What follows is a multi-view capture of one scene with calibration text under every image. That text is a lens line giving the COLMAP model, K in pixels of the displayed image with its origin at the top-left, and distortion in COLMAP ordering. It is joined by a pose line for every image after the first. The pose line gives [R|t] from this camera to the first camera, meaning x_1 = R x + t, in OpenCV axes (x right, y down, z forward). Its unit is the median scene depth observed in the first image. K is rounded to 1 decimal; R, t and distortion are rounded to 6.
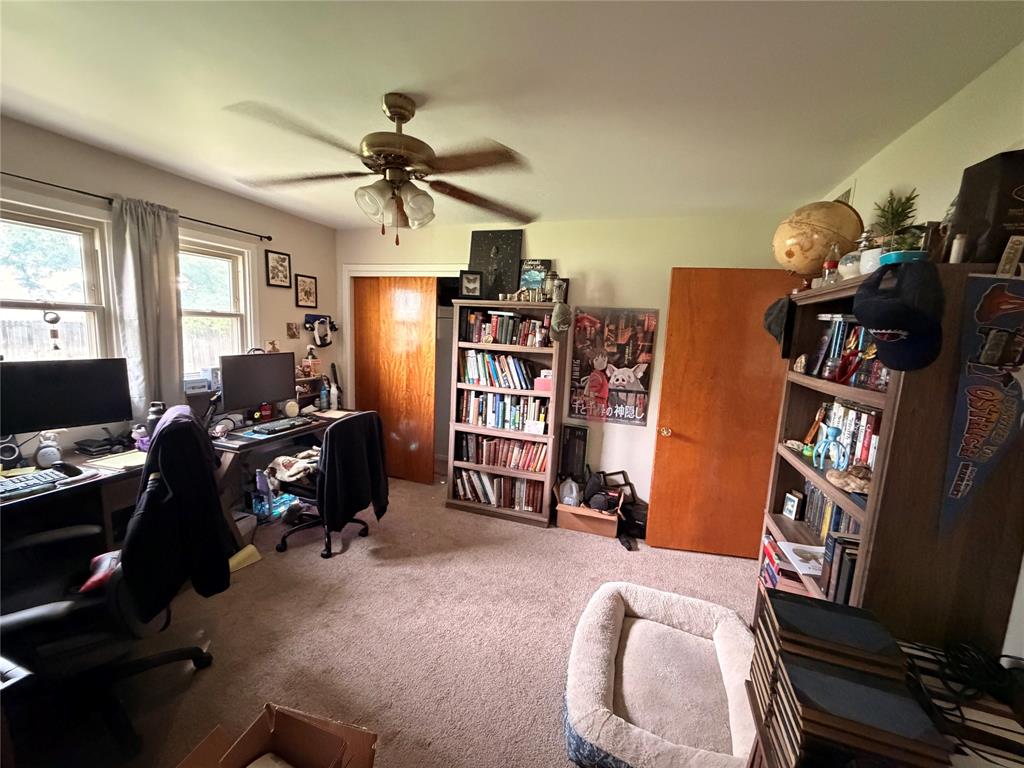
lens RADIAL K [[405.9, 0, 509.5], [0, 405.9, 385.1], [0, 0, 1]] dist [-0.001062, -0.000084]
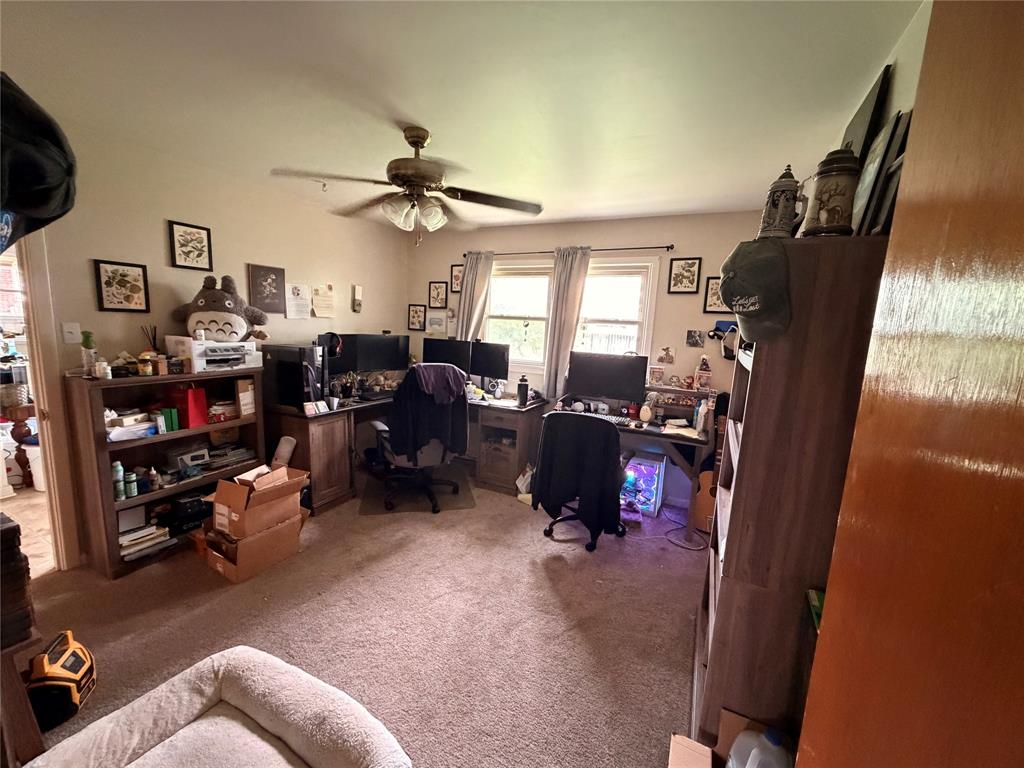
lens RADIAL K [[405.9, 0, 509.5], [0, 405.9, 385.1], [0, 0, 1]] dist [-0.001062, -0.000084]
pose [[-0.122804, 0.095134, -0.987861, 0.610694], [-0.190197, 0.974688, 0.117509, -0.077977], [0.974035, 0.202319, -0.101601, 0.940023]]
